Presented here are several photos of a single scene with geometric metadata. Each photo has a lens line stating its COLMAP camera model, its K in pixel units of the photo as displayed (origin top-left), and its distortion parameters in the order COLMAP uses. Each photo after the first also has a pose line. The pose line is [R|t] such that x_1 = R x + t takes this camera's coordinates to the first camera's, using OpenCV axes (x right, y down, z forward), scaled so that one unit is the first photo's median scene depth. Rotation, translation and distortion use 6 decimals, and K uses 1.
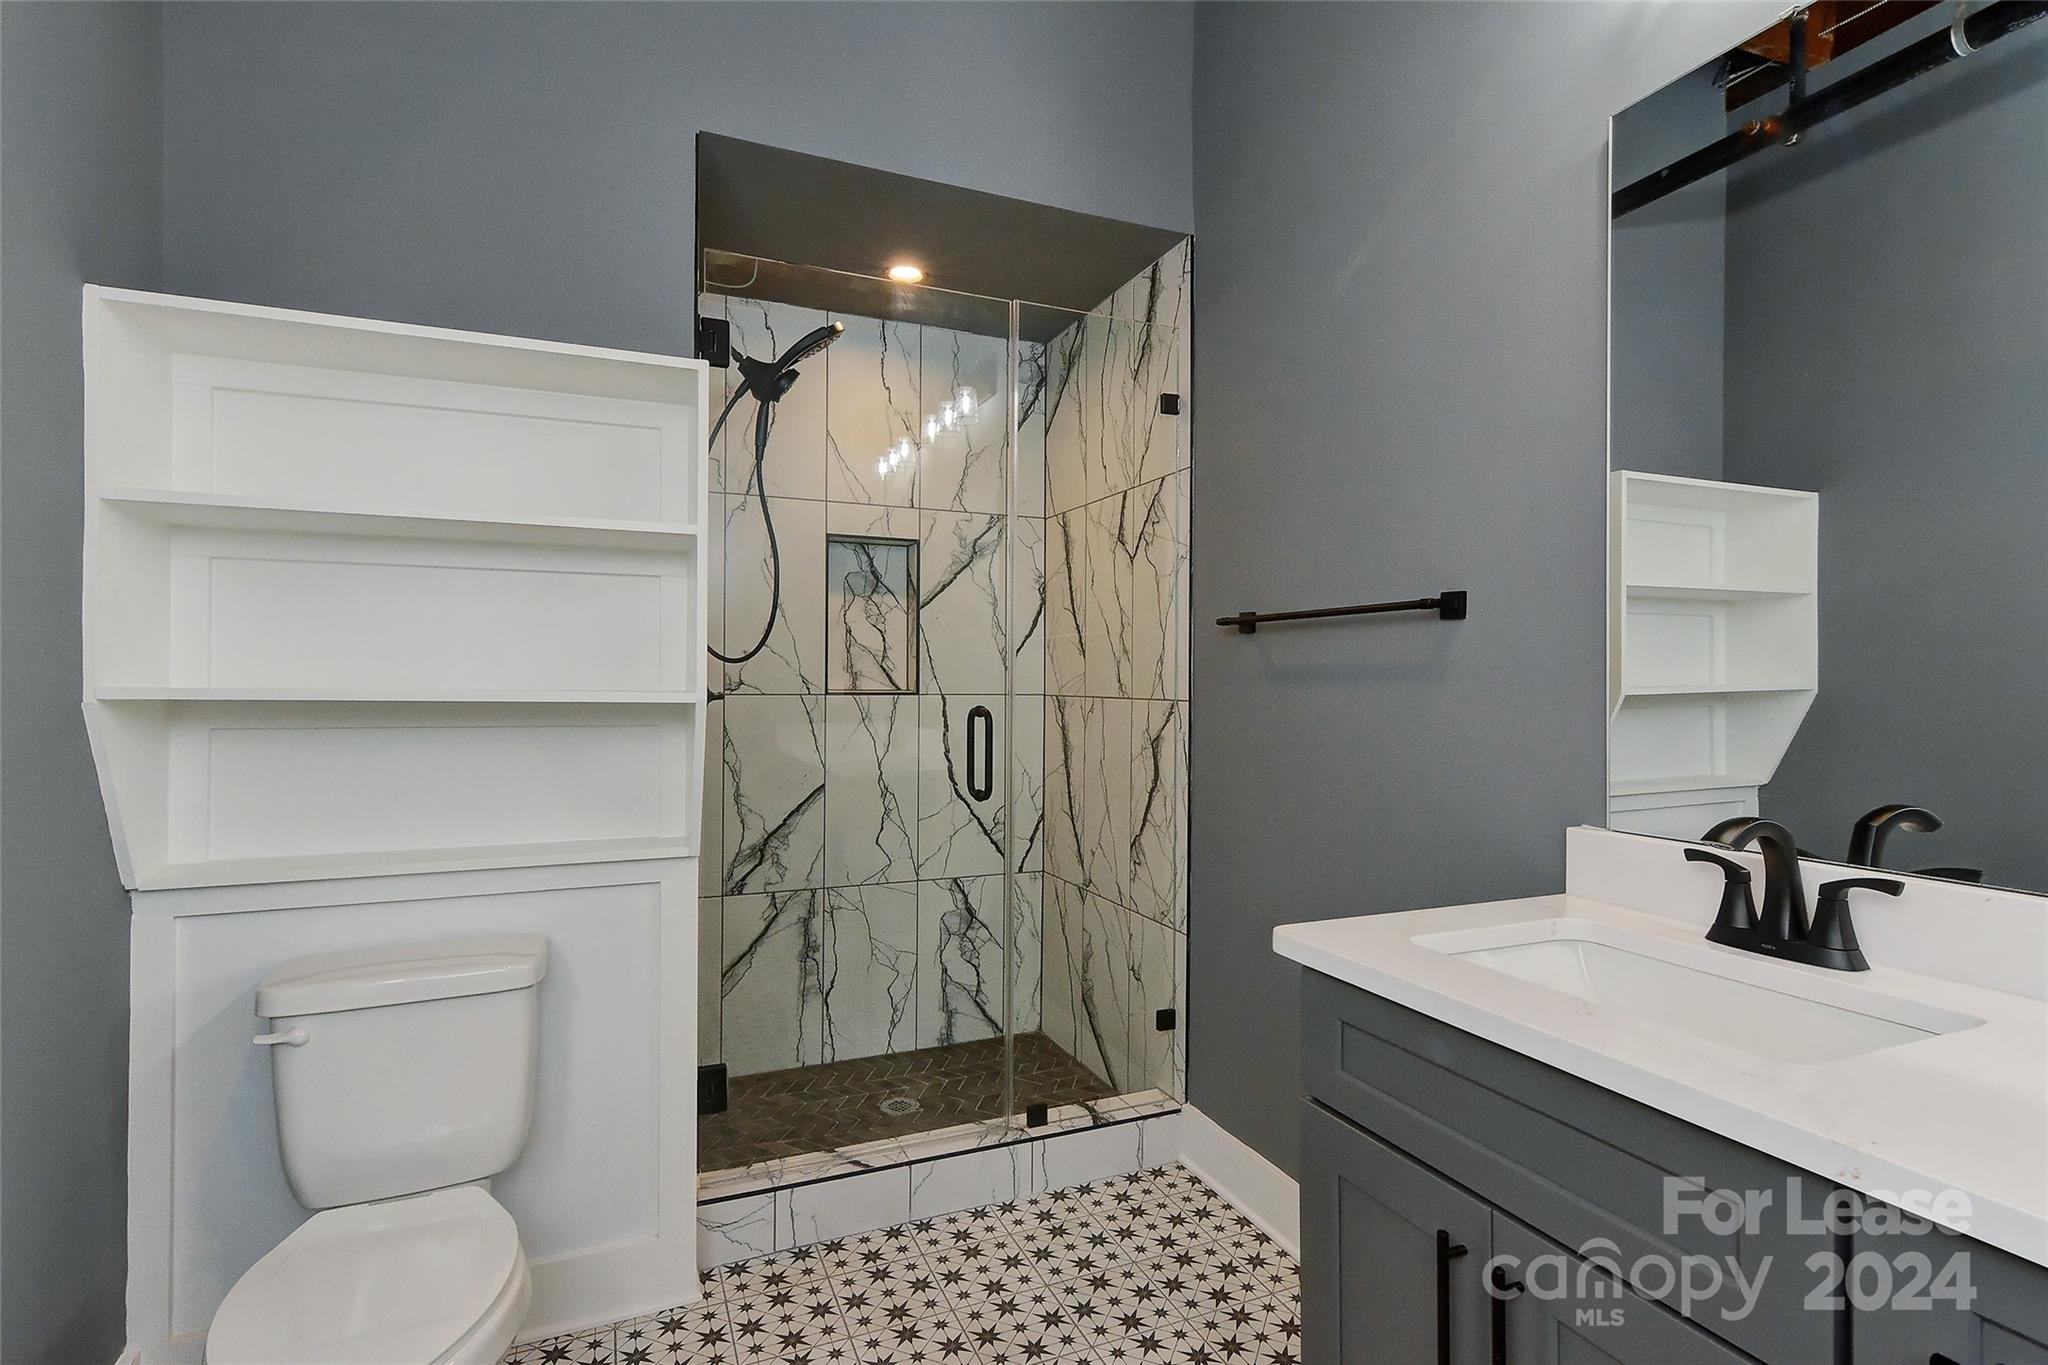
lens RADIAL K [[991.9, 0, 1021.7], [0, 991.9, 680.7], [0, 0, 1]] dist [0.003866, 0.000876]
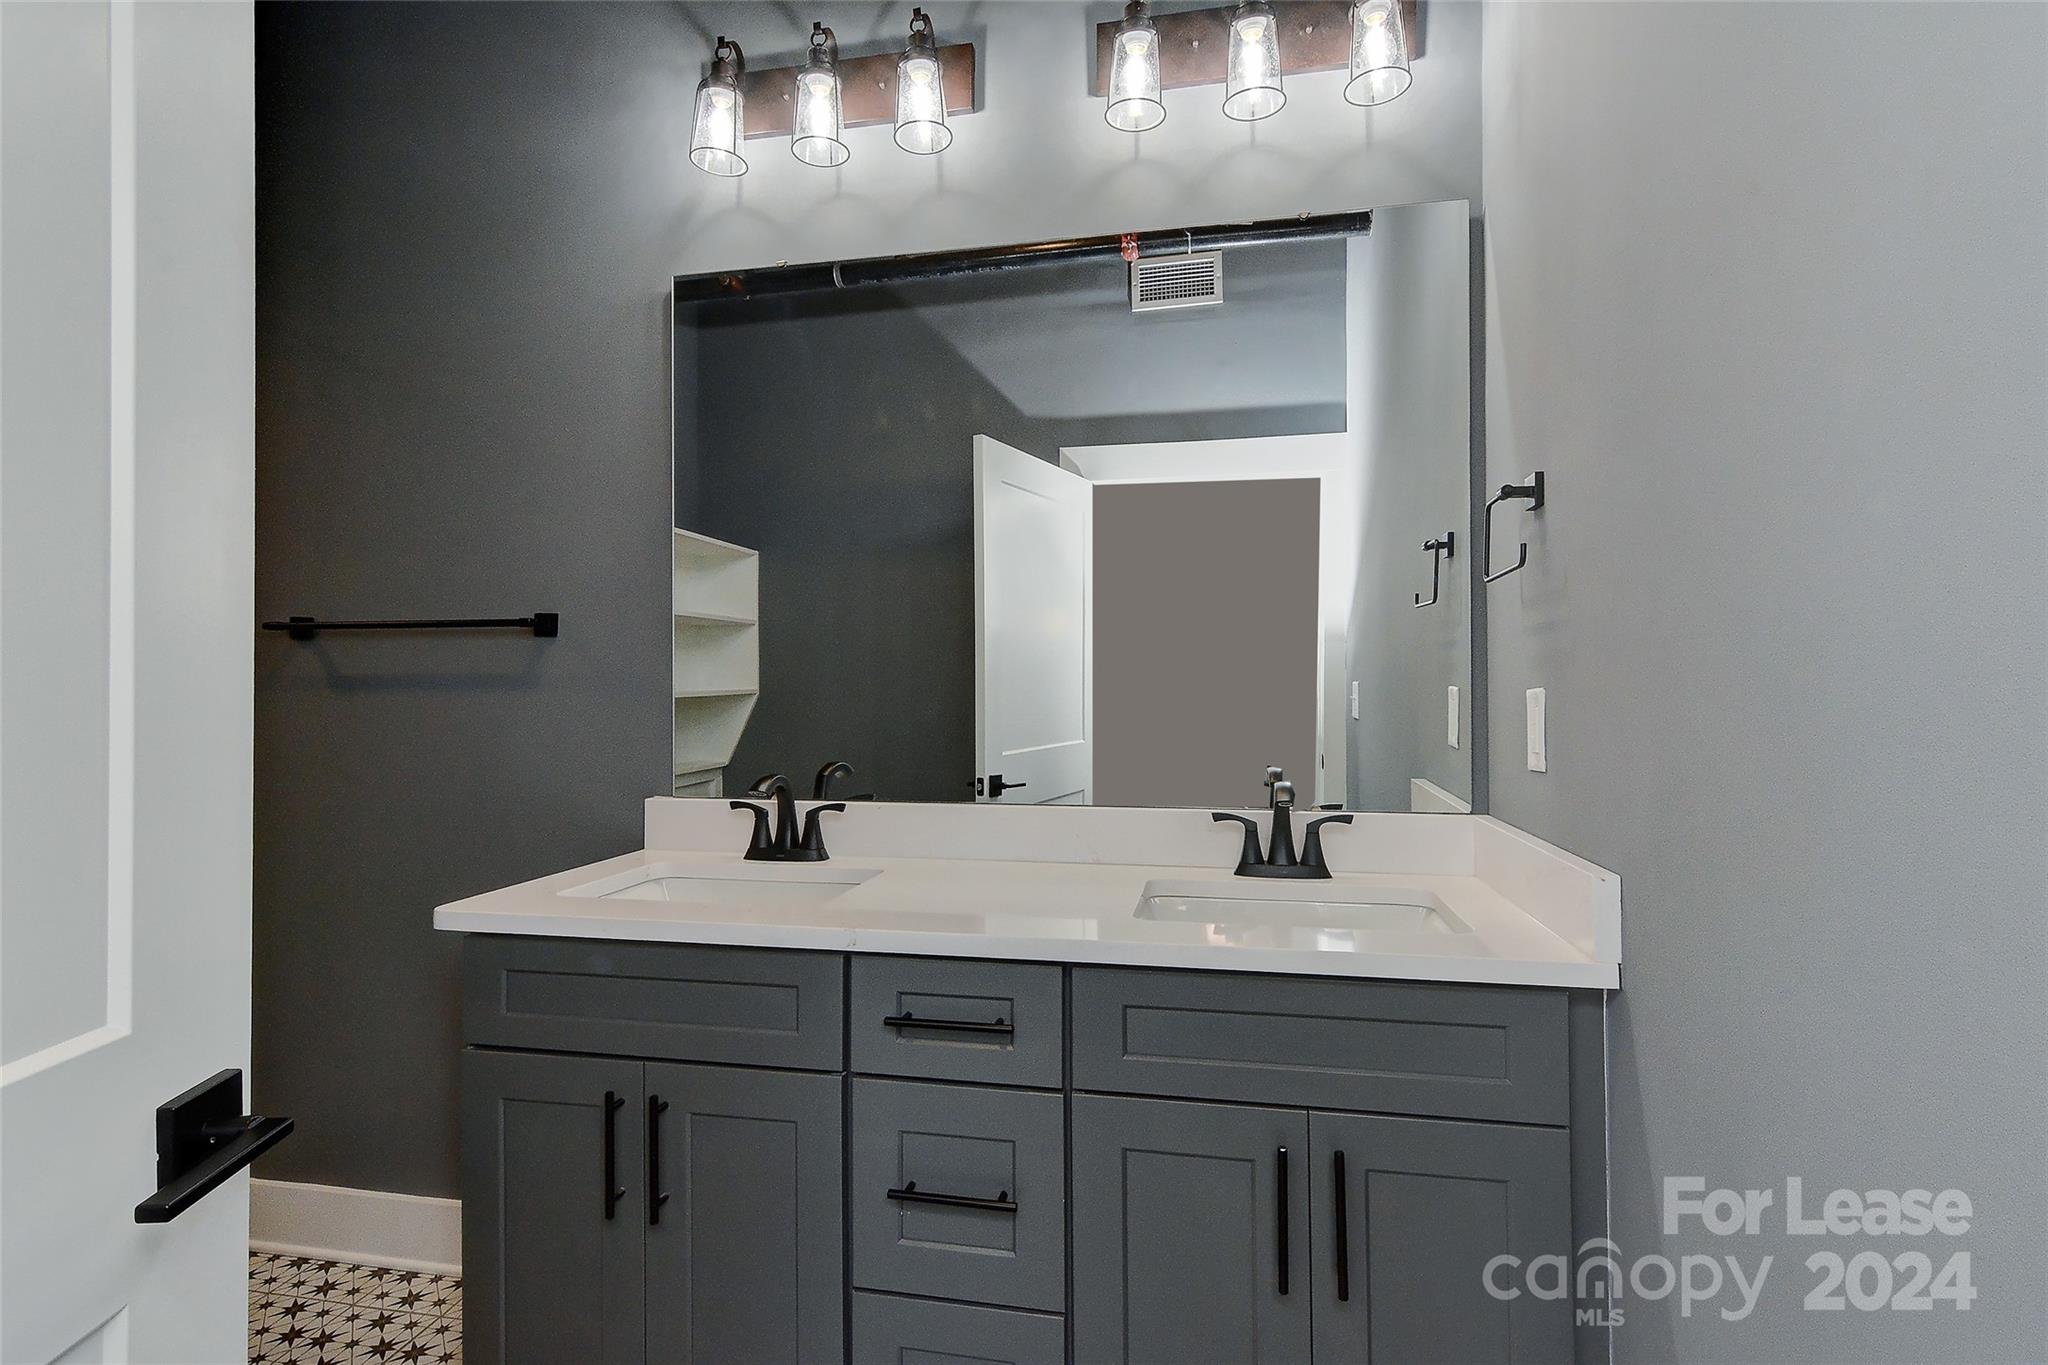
lens RADIAL K [[991.9, 0, 1033.4], [0, 991.9, 676.0], [0, 0, 1]] dist [0.003866, 0.000876]
pose [[0.554565, 0.007646, 0.832105, -0.316157], [0.004723, 0.999913, -0.012336, 0.003198], [-0.832127, 0.010771, 0.554480, -0.196474]]
